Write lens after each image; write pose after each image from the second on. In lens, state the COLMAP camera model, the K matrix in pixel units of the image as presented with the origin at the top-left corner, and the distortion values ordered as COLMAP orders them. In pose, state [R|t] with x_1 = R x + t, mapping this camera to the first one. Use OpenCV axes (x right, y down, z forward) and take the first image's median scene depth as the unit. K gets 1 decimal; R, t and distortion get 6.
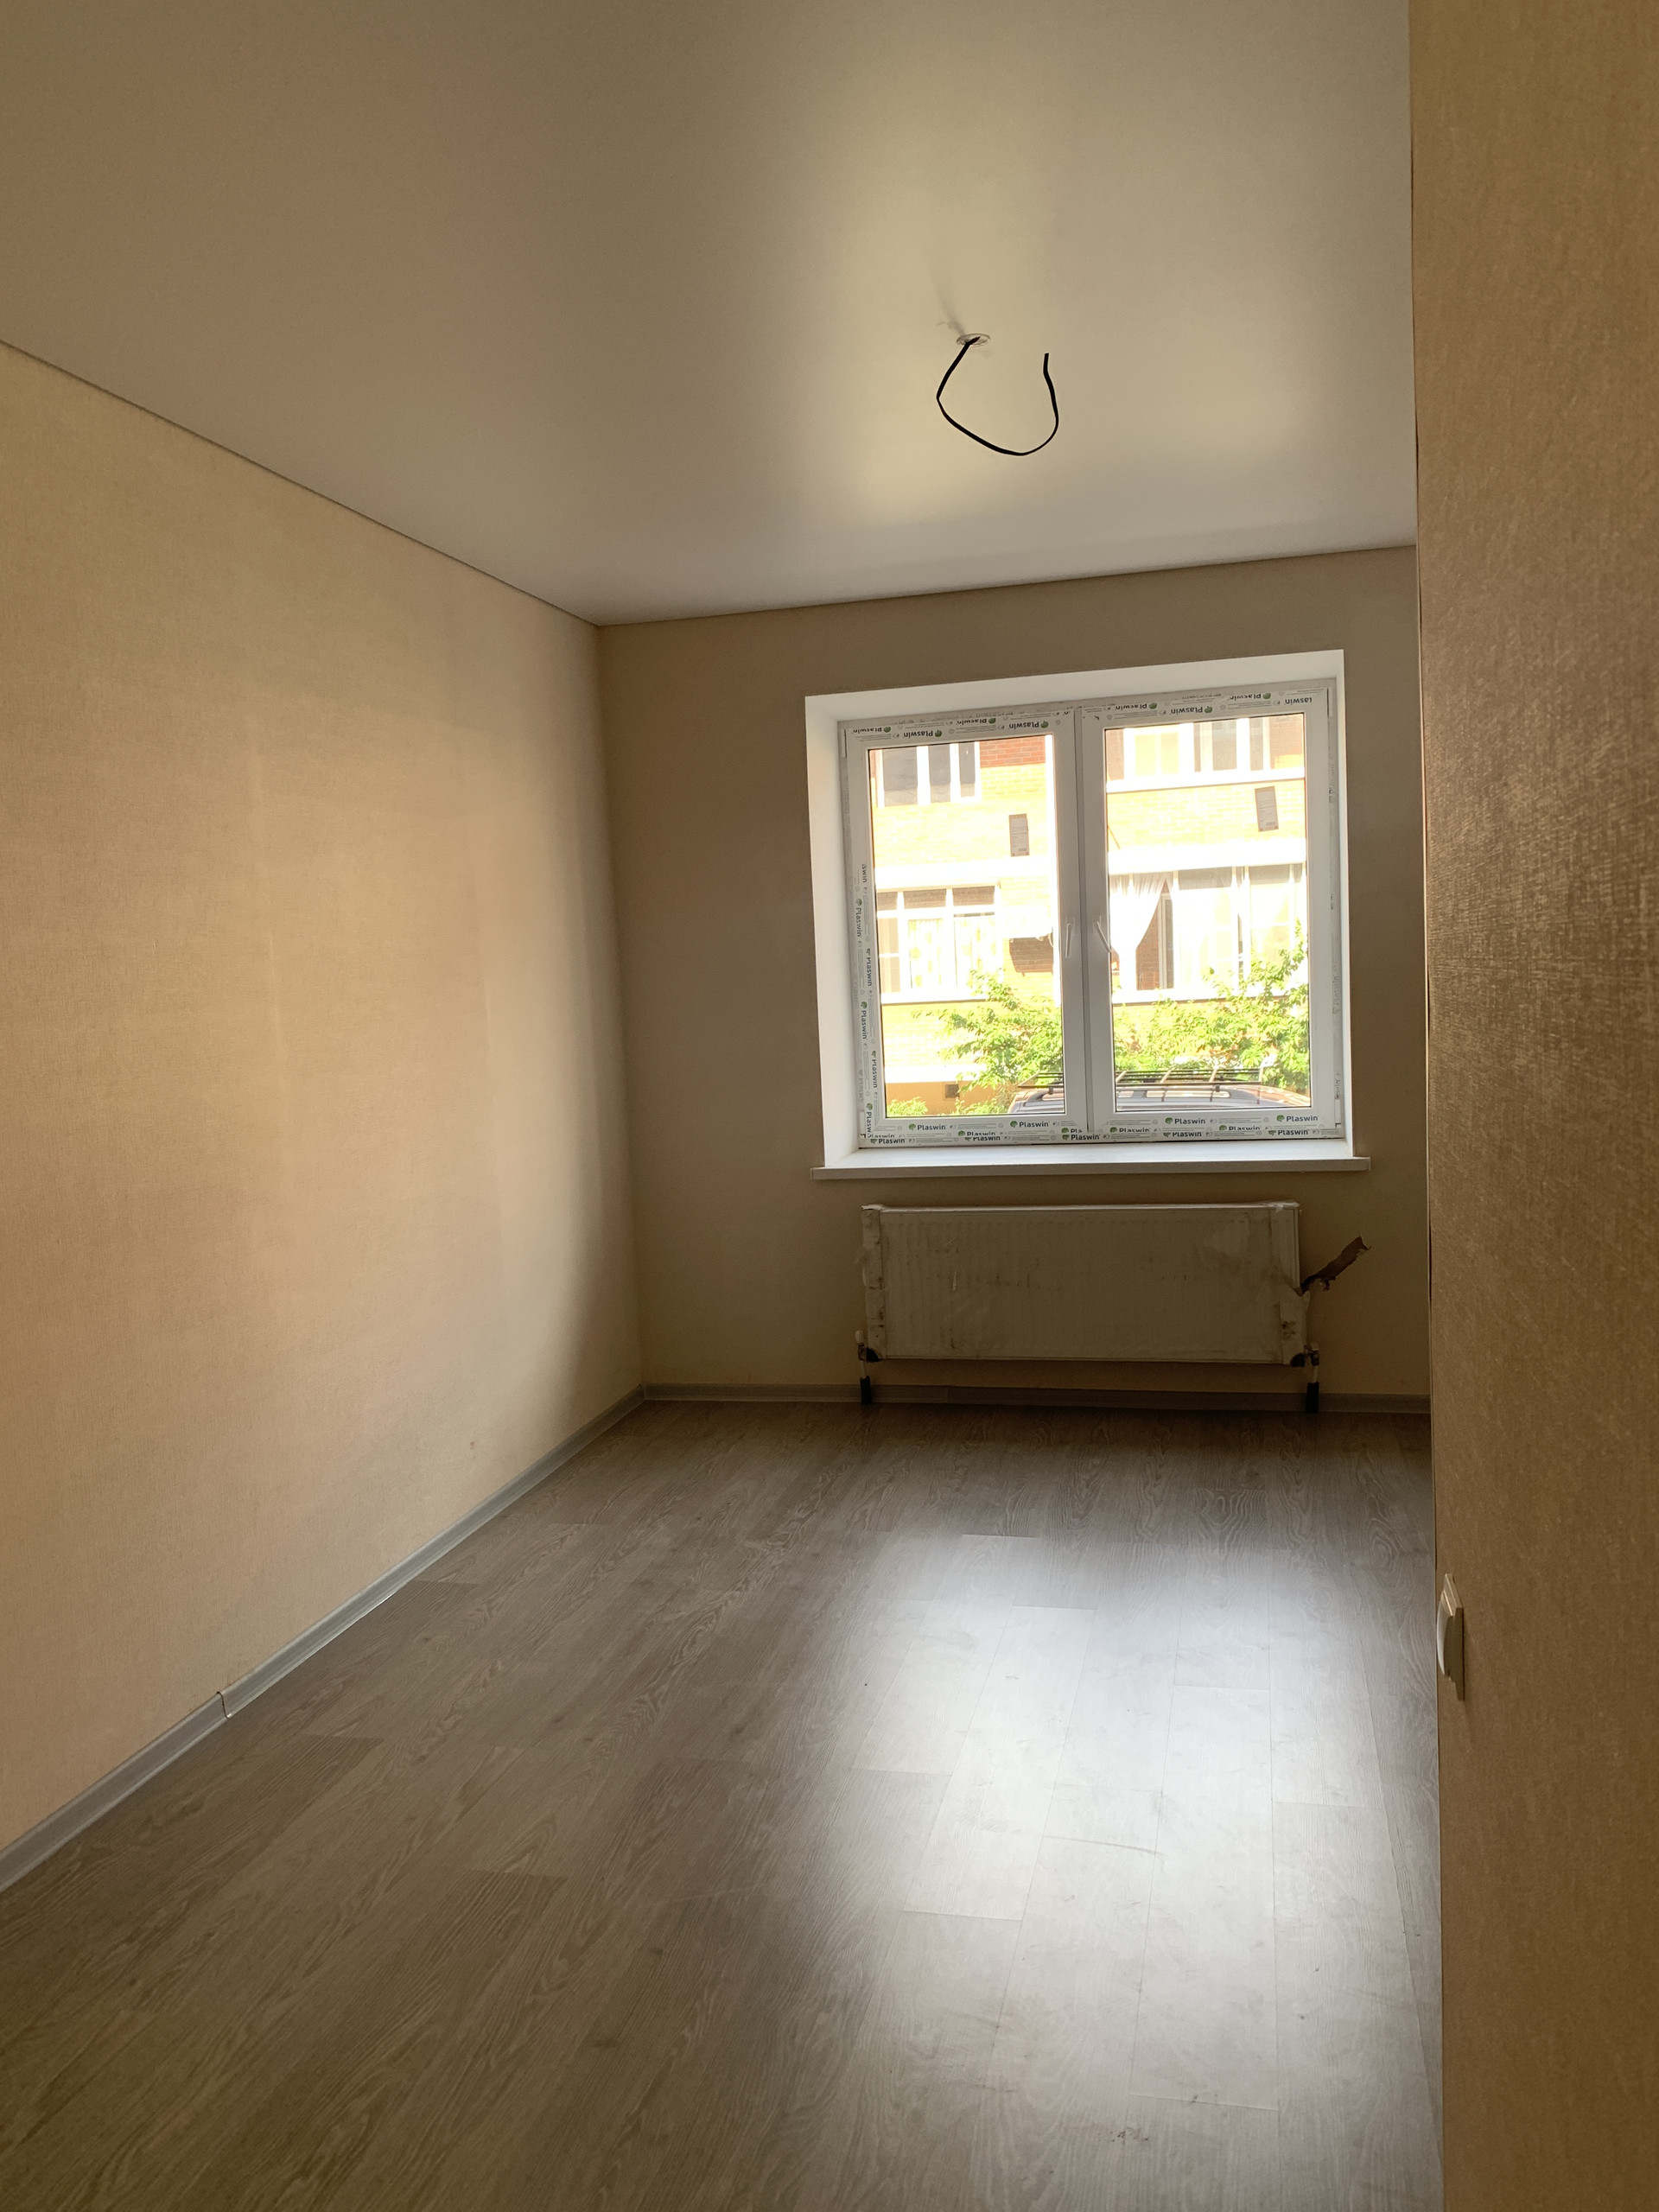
lens RADIAL K [[1699.3, 0, 840.9], [0, 1699.3, 1117.0], [0, 0, 1]] dist [0.129117, -0.191700]
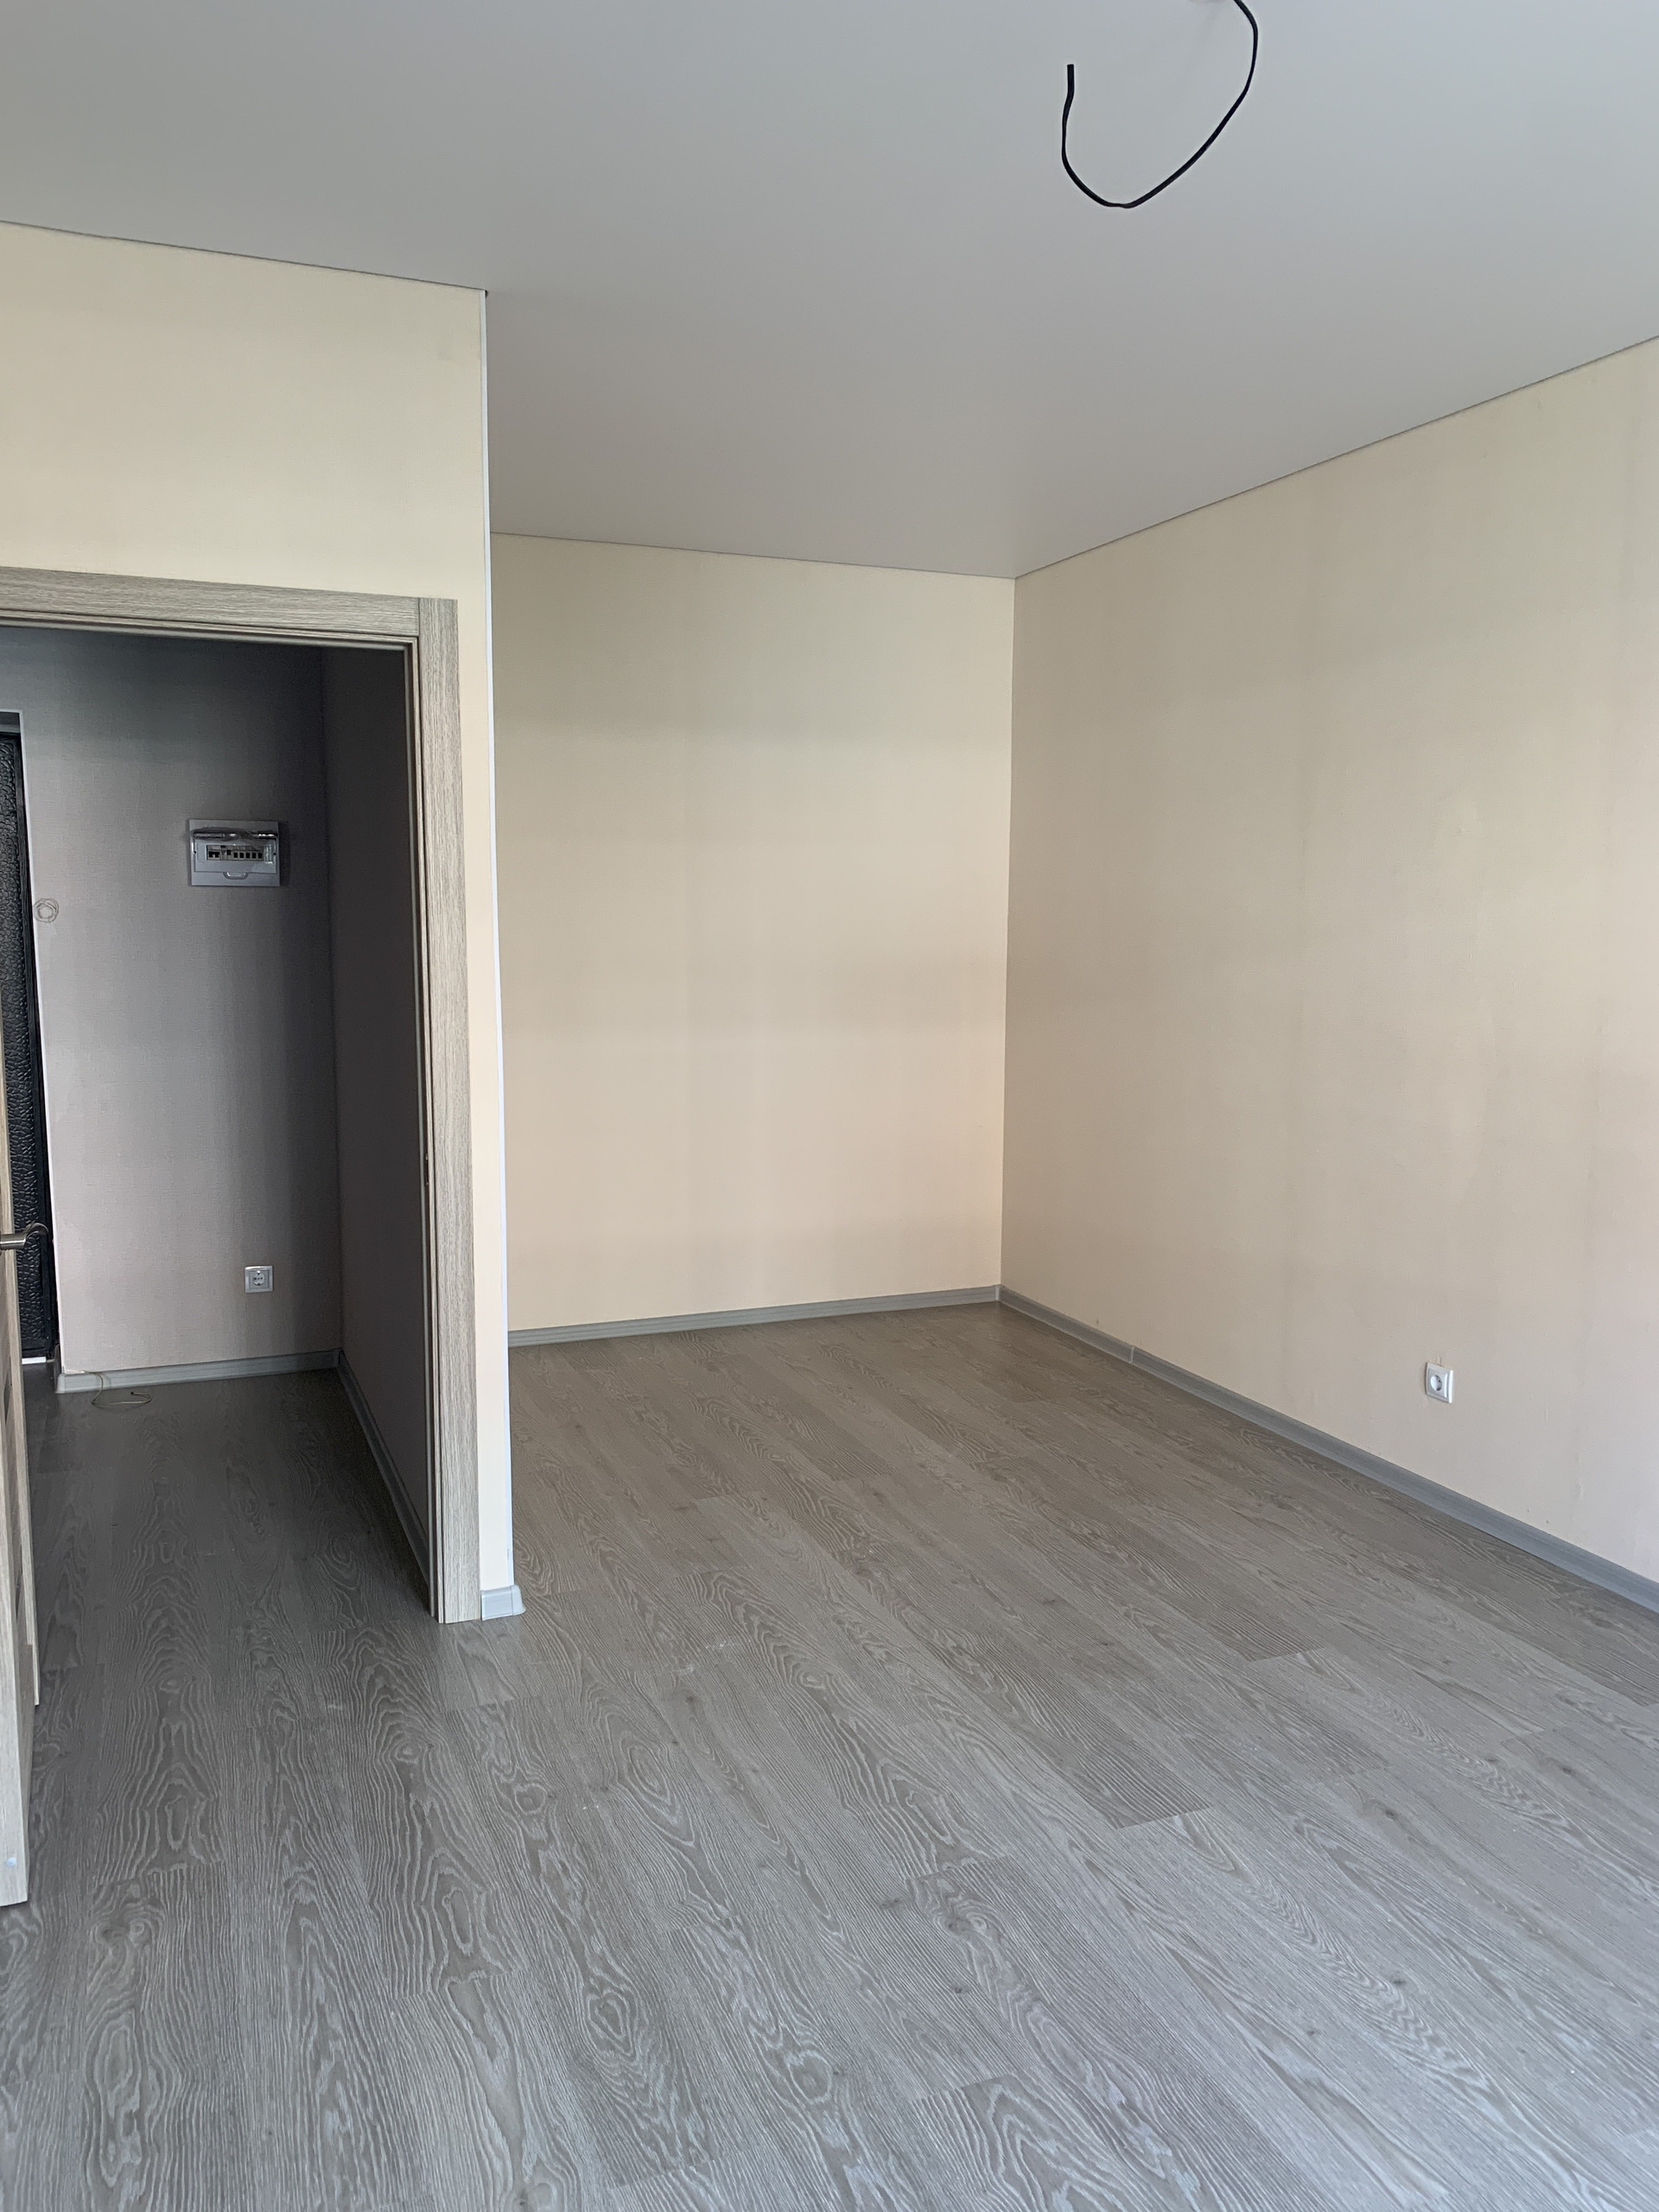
lens RADIAL K [[1705.0, 0, 822.8], [0, 1705.0, 1110.6], [0, 0, 1]] dist [0.047861, -0.055258]
pose [[-0.818824, 0.113474, -0.562717, 0.352906], [-0.014534, 0.975855, 0.217934, -0.091959], [0.573860, 0.186628, -0.797405, 0.851536]]
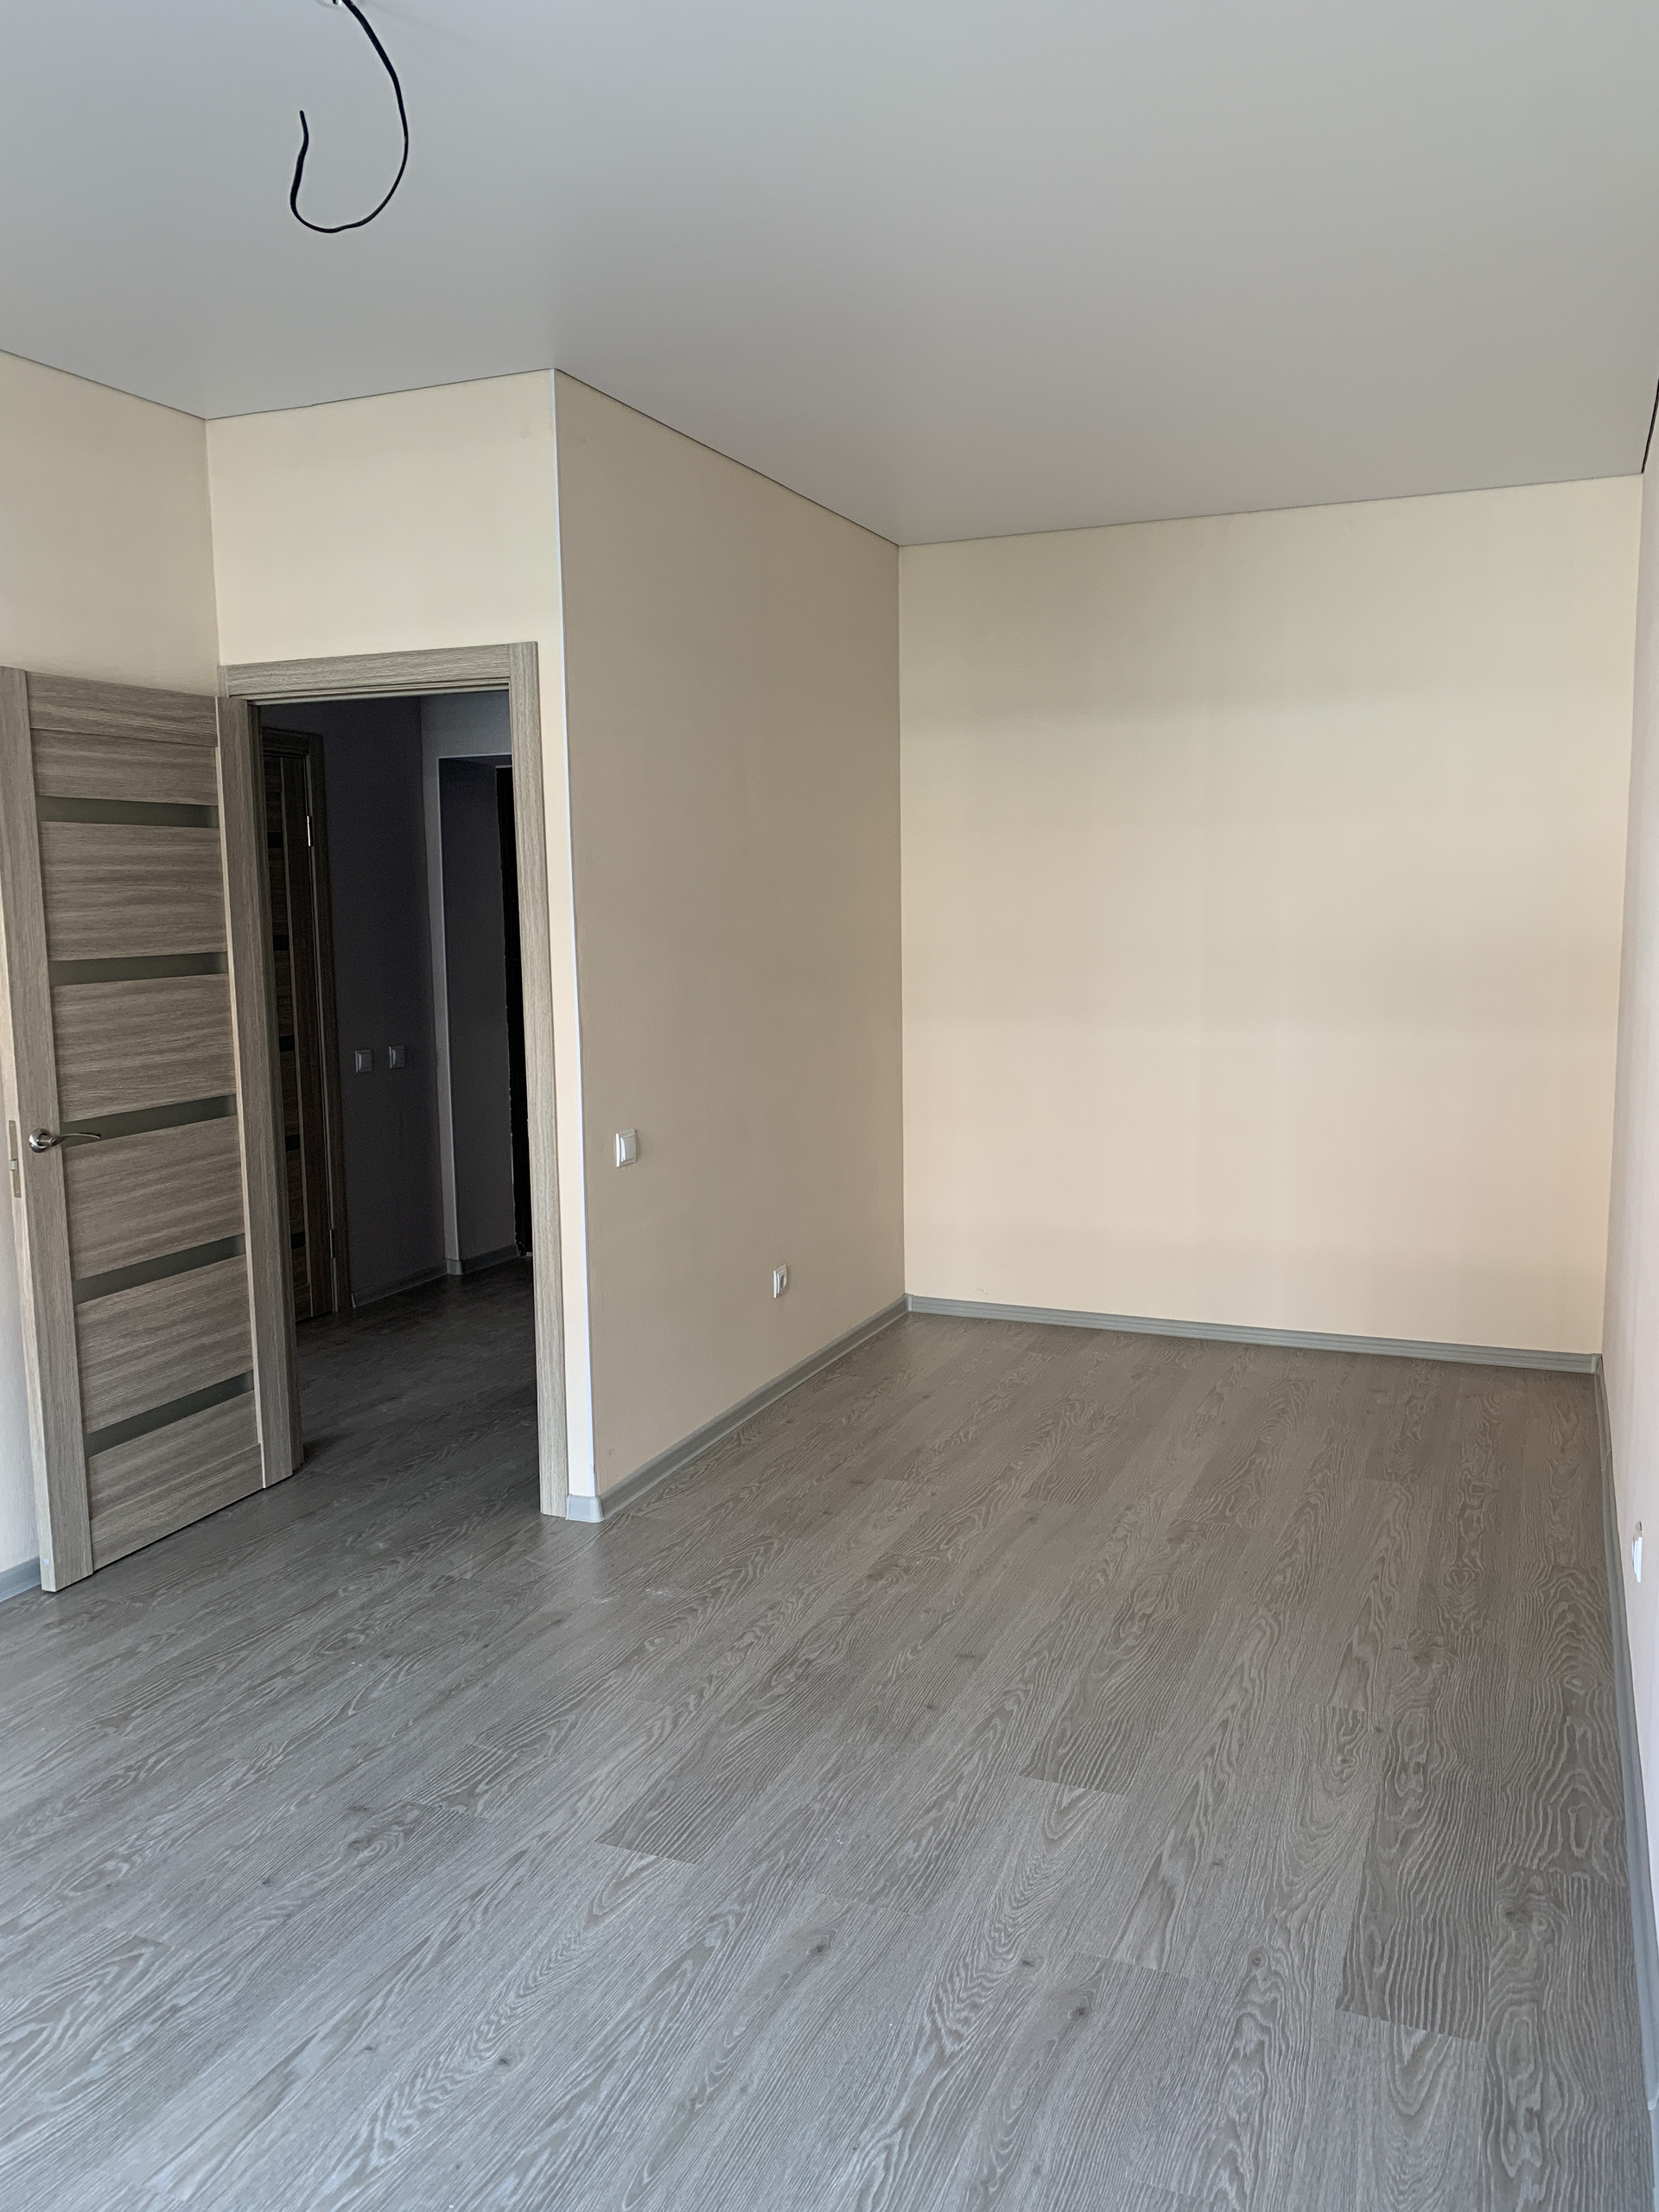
lens RADIAL K [[1684.3, 0, 829.5], [0, 1684.3, 1106.0], [0, 0, 1]] dist [0.041574, -0.049673]
pose [[-0.984271, 0.040643, 0.171926, -0.118003], [0.075550, 0.976535, 0.201672, -0.077855], [-0.159695, 0.211489, -0.964246, 0.949006]]
